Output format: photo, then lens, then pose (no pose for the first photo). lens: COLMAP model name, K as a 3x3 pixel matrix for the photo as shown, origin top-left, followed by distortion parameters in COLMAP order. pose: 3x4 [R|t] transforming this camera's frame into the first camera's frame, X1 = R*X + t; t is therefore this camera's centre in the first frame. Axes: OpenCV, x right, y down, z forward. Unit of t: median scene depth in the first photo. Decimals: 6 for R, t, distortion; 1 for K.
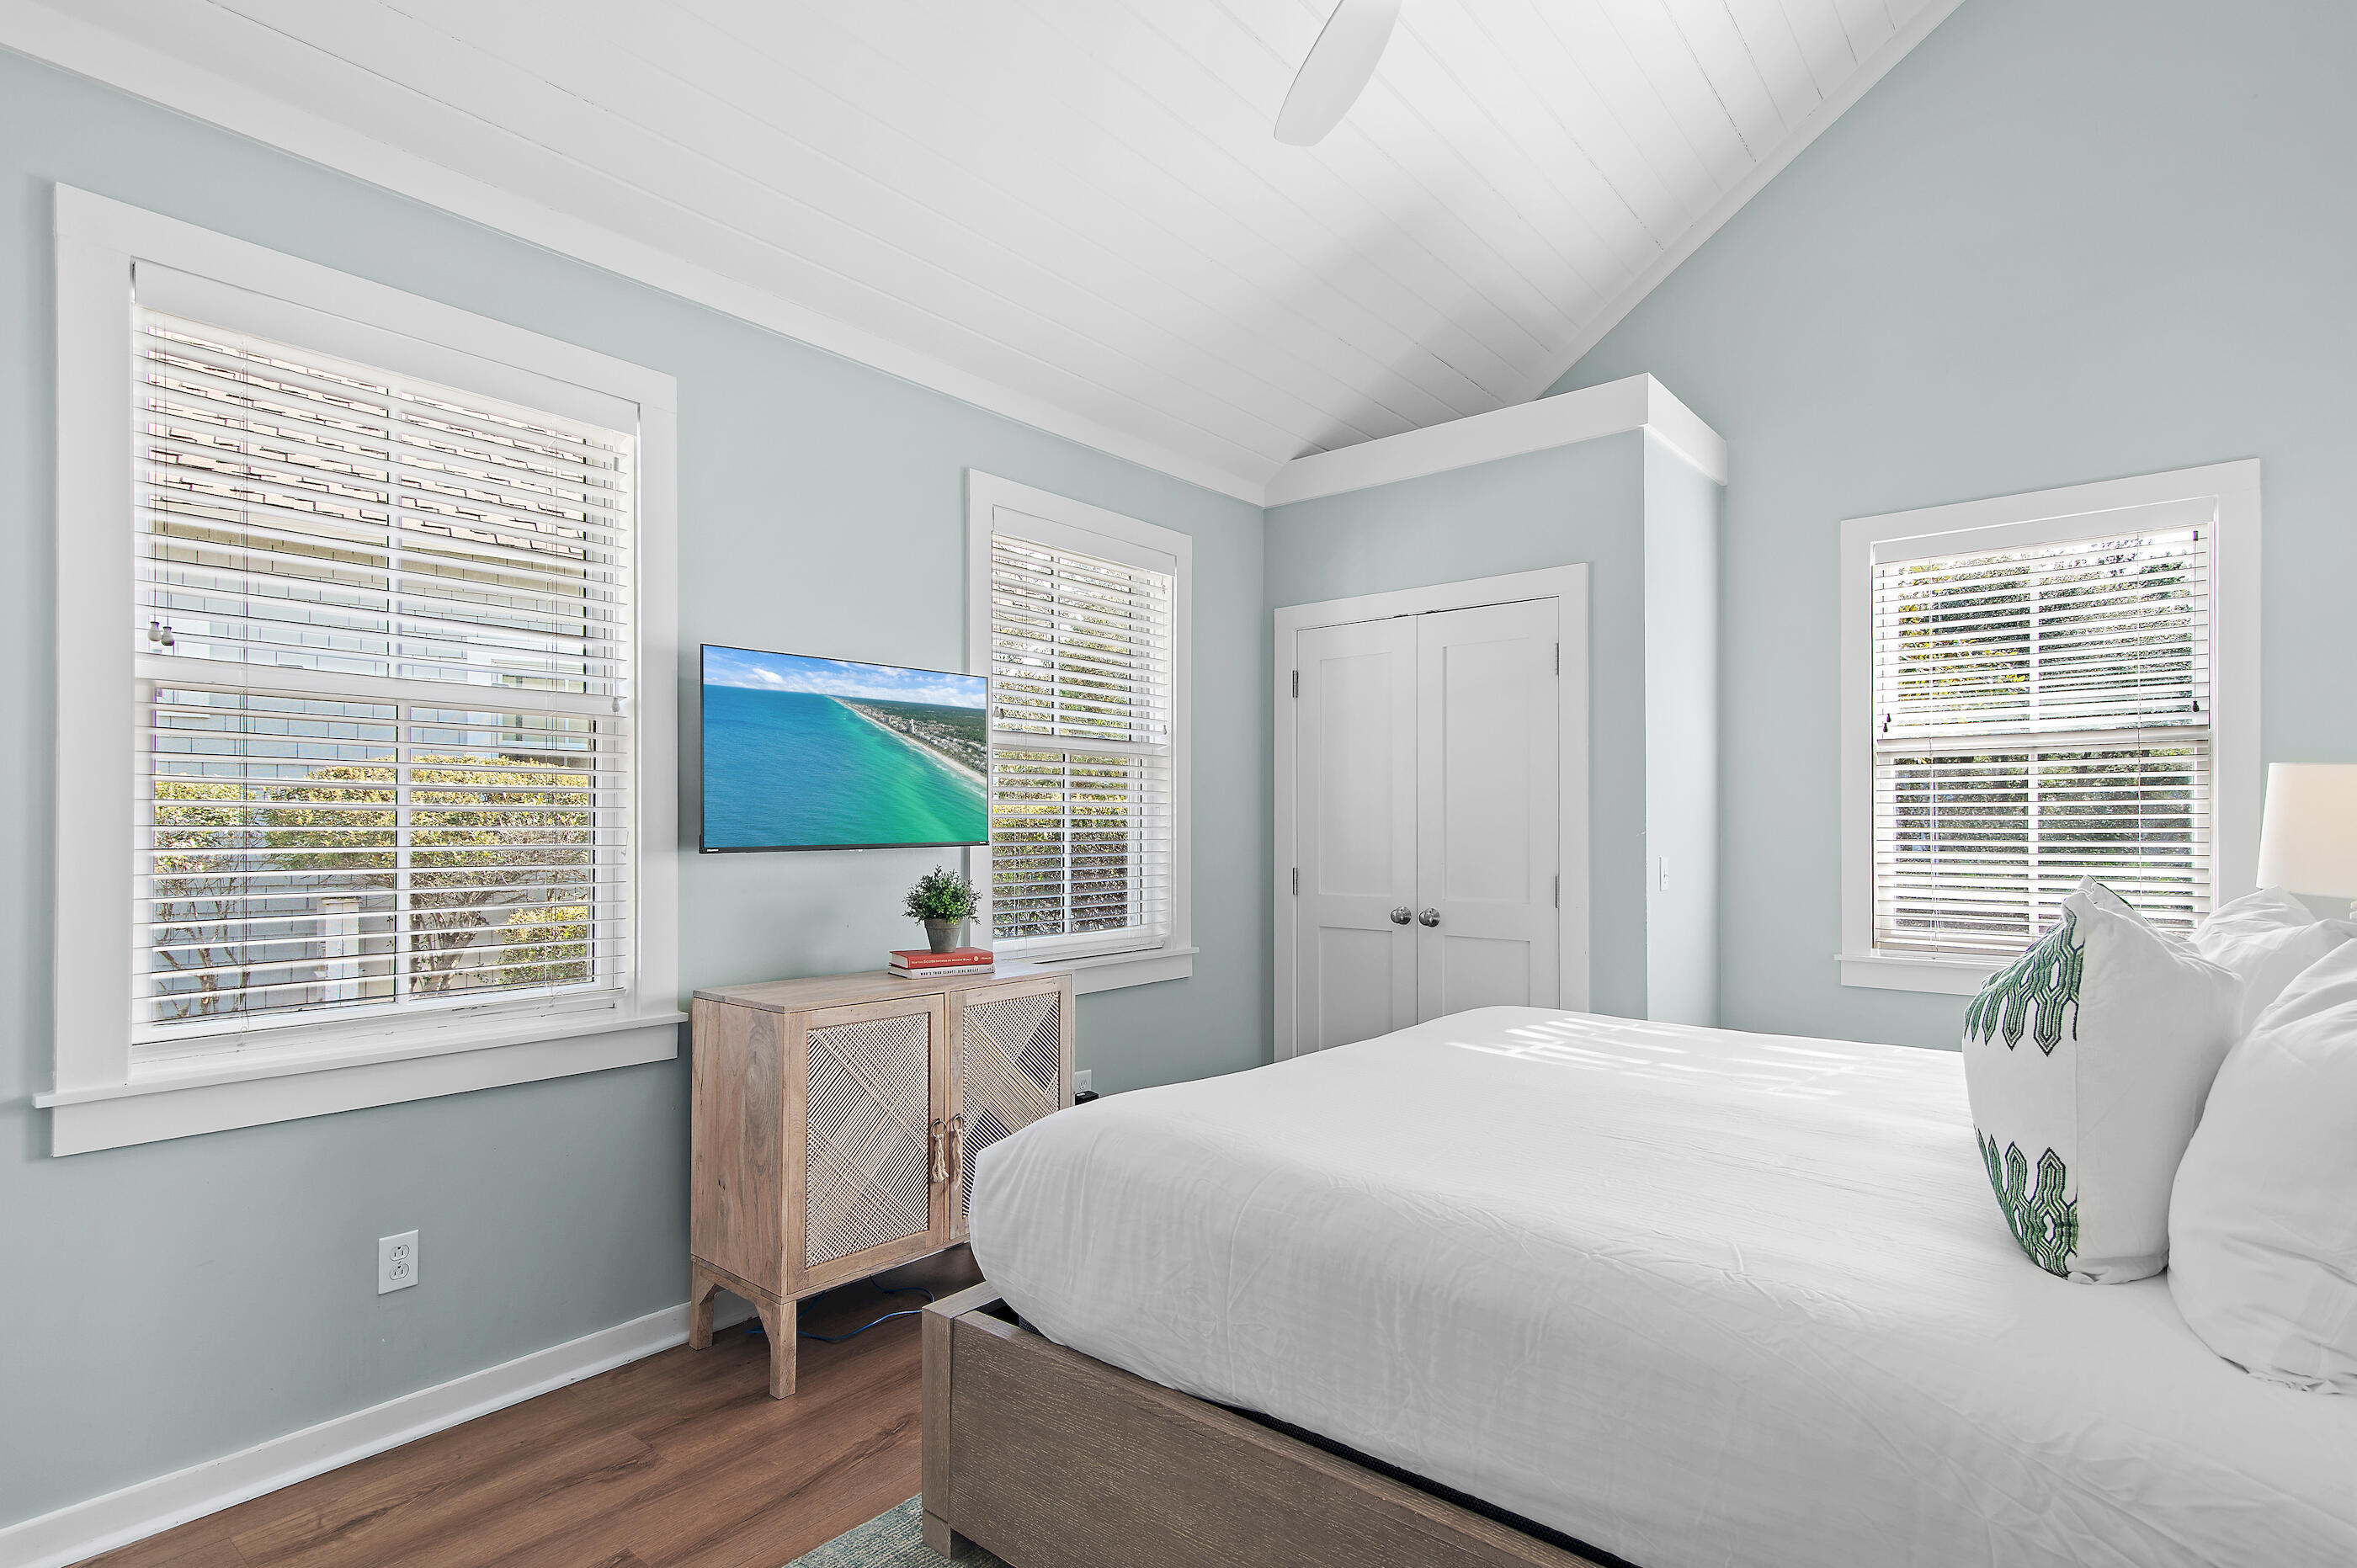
lens RADIAL K [[1128.1, 0, 1186.6], [0, 1128.1, 791.6], [0, 0, 1]] dist [-0.000457, -0.000077]
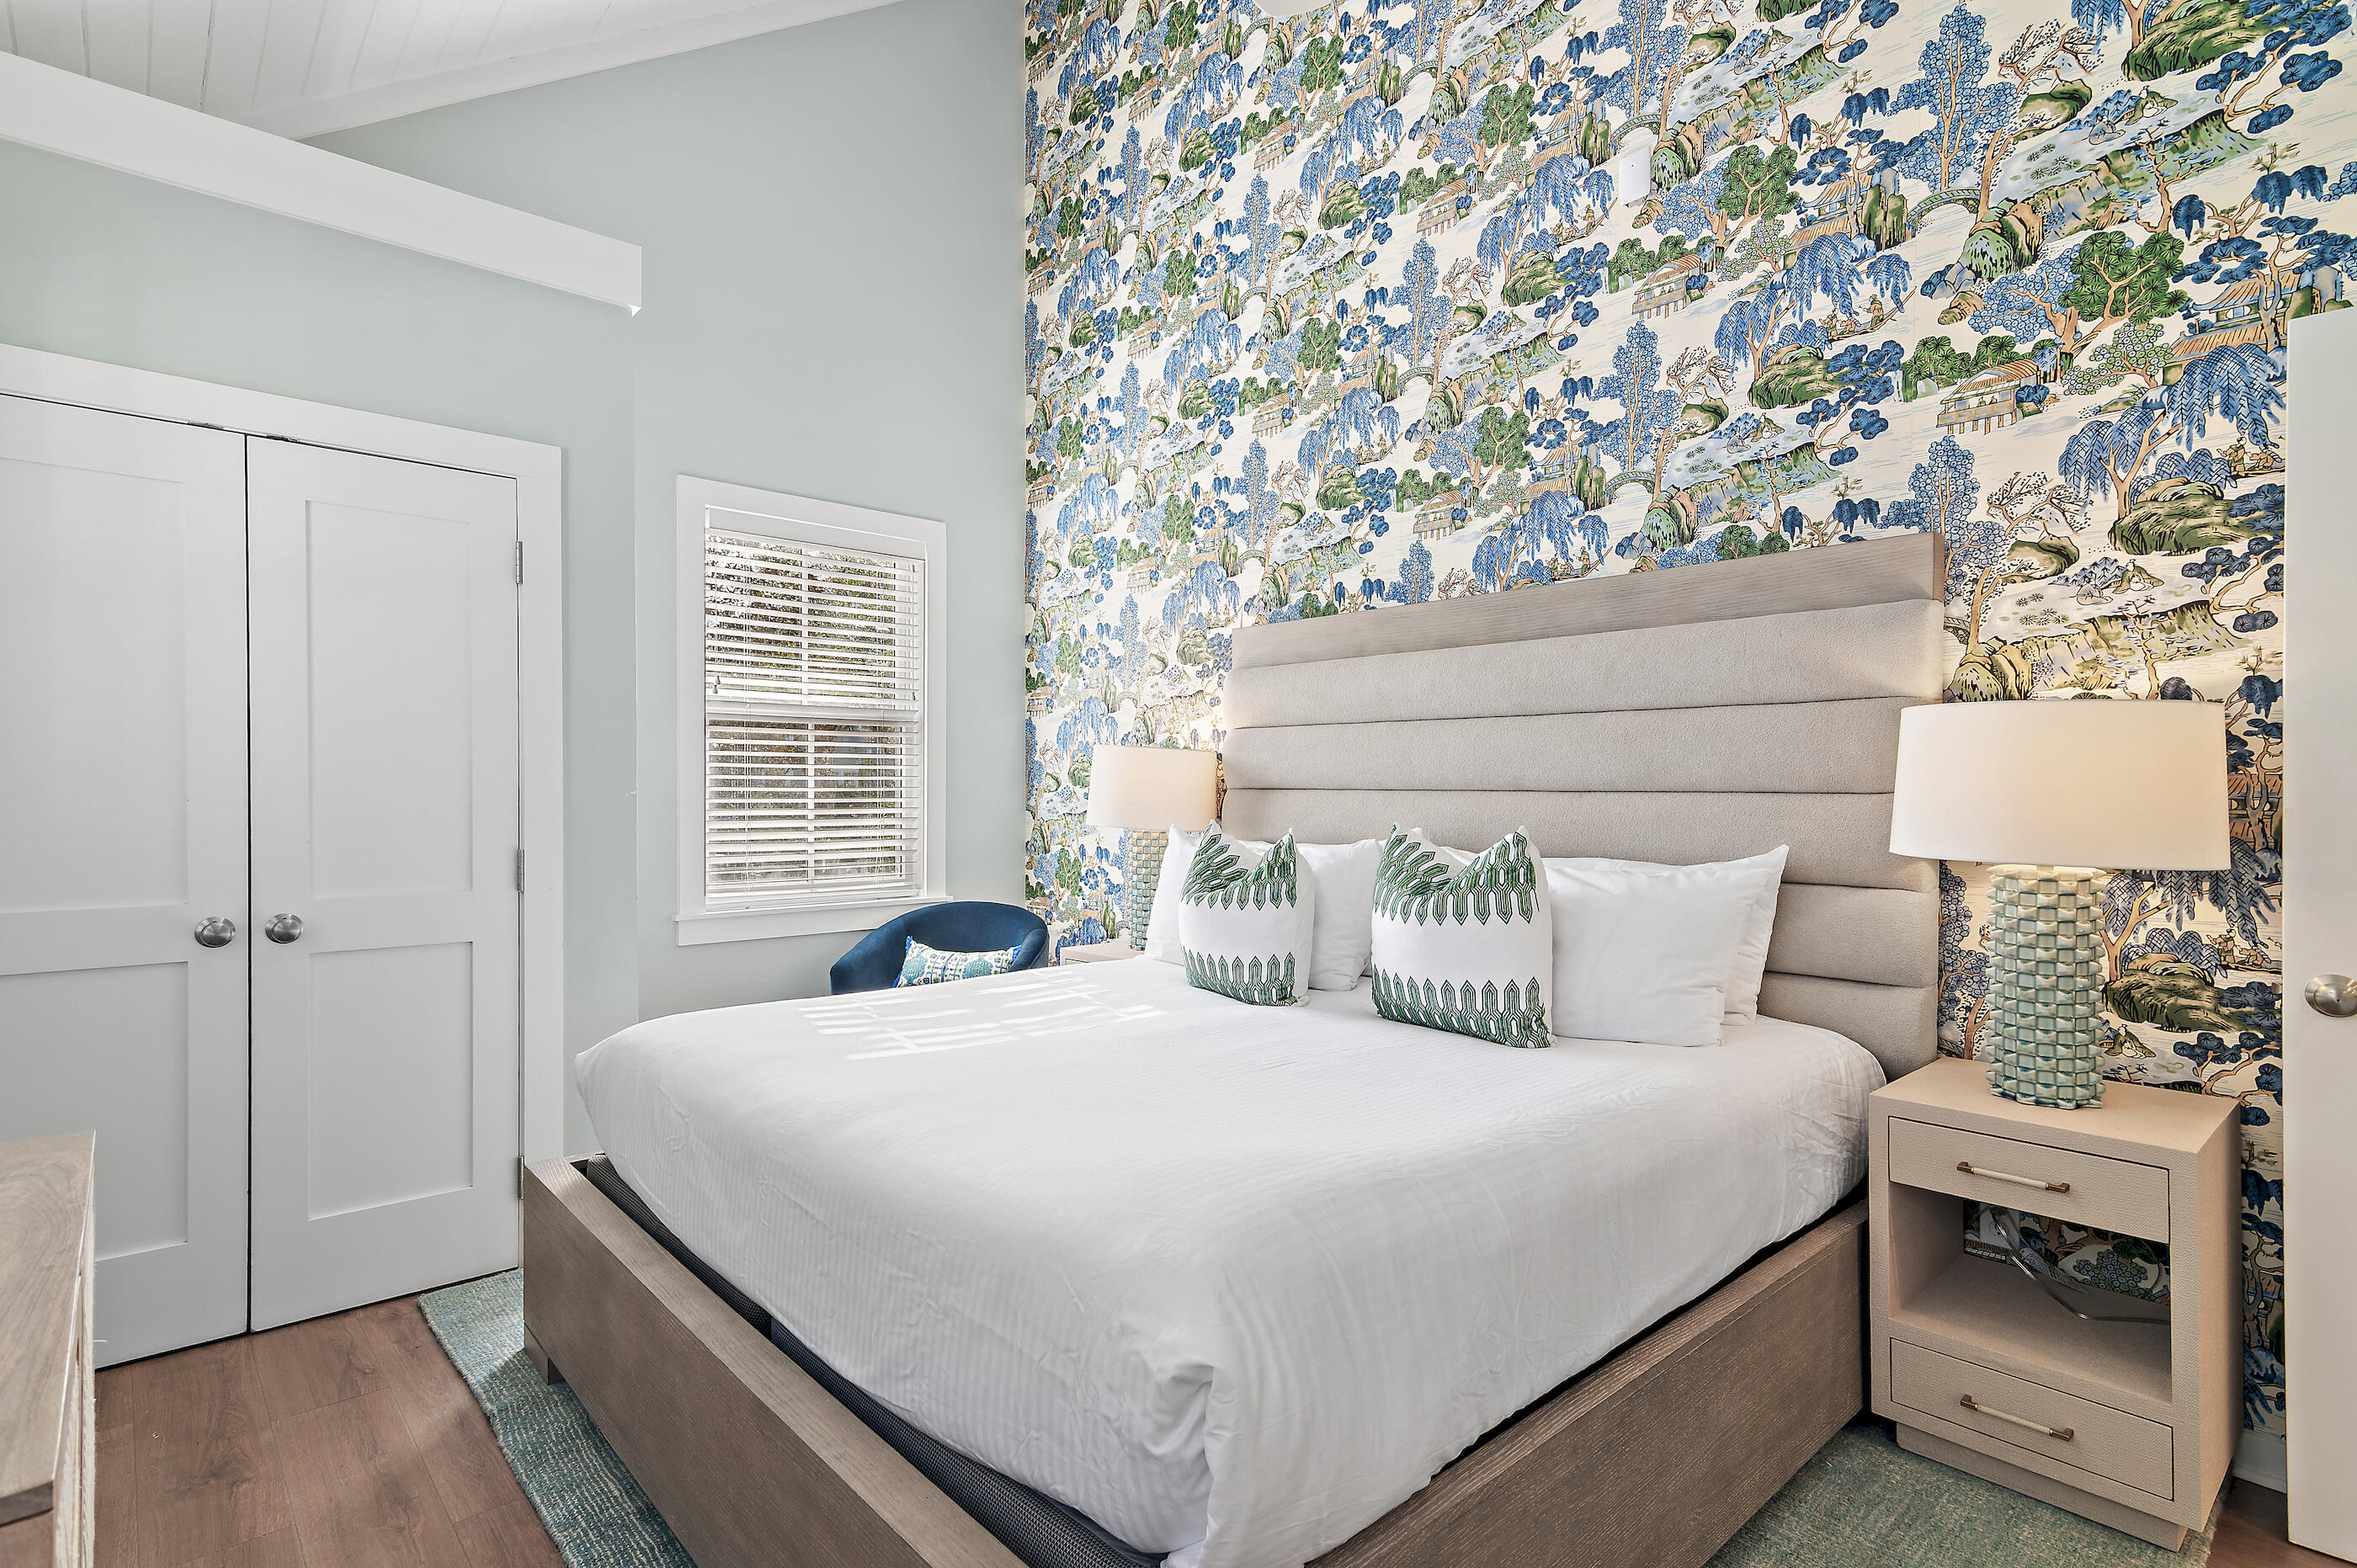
lens RADIAL K [[1133.0, 0, 1173.9], [0, 1133.0, 780.7], [0, 0, 1]] dist [0.015342, -0.000170]
pose [[0.153080, 0.007220, 0.988187, -0.354036], [-0.034379, 0.999407, -0.001976, 0.015129], [-0.987616, -0.033670, 0.153238, 0.446310]]
